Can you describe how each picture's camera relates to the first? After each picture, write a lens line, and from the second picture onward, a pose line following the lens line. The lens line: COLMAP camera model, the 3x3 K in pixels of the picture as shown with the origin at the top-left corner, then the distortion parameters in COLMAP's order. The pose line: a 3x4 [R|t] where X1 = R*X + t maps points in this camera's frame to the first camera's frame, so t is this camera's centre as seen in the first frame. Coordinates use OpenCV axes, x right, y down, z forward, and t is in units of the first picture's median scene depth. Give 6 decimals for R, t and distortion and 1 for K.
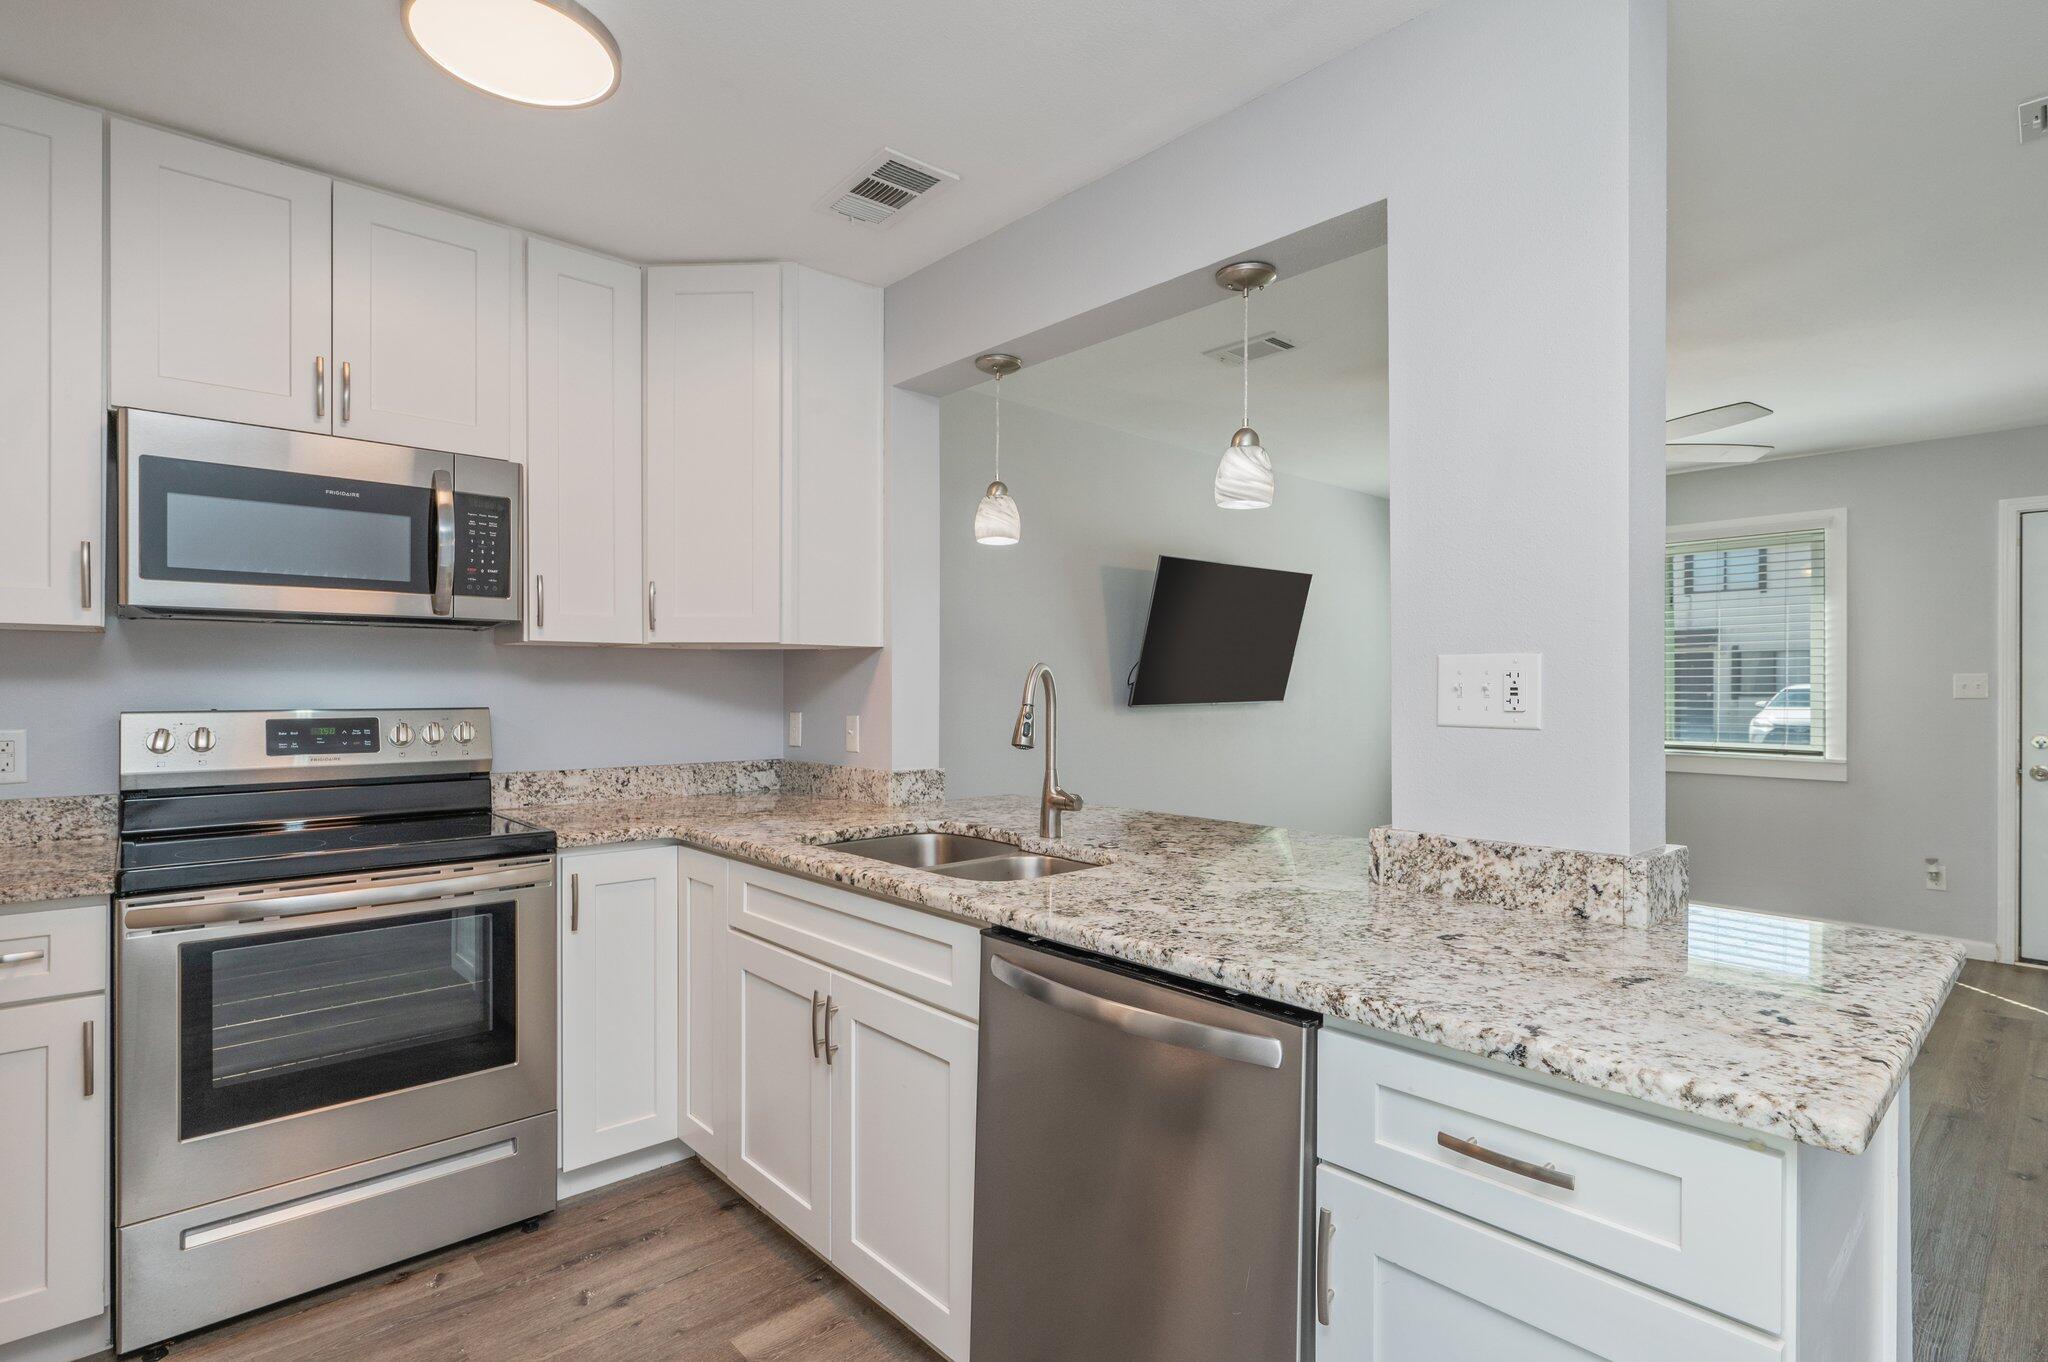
lens RADIAL K [[996.4, 0, 1028.5], [0, 996.4, 681.9], [0, 0, 1]] dist [0.000765, -0.000046]
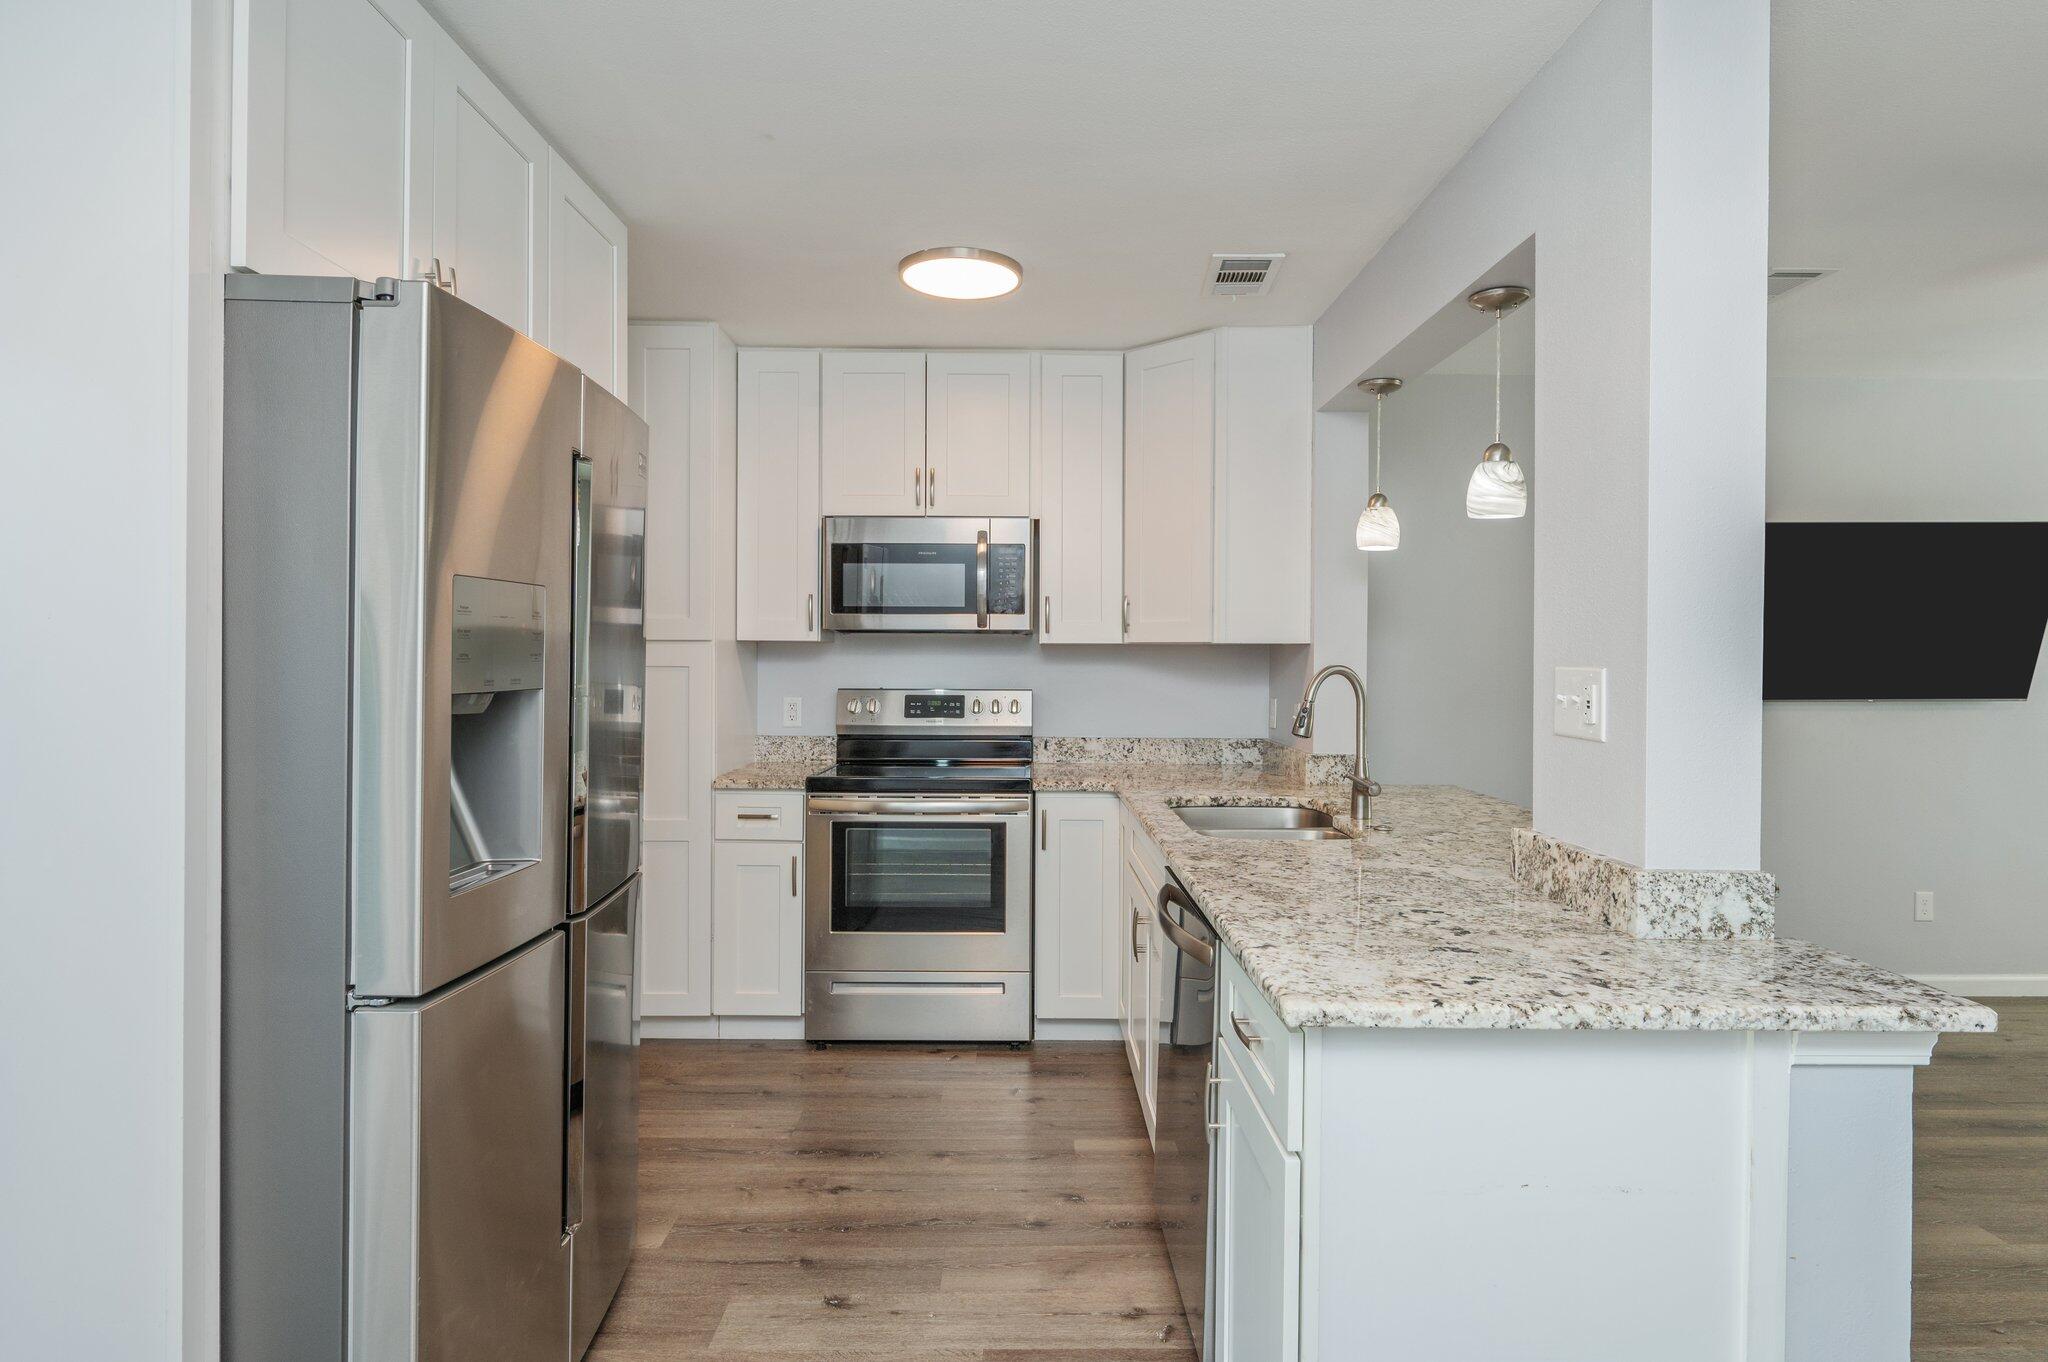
lens RADIAL K [[1096.5, 0, 1038.4], [0, 1096.5, 667.1], [0, 0, 1]] dist [-0.003510, -0.000408]
pose [[0.745246, 0.010336, -0.666709, 0.551565], [-0.002106, 0.999911, 0.013147, -0.029561], [0.666786, -0.008394, 0.745202, -0.160947]]
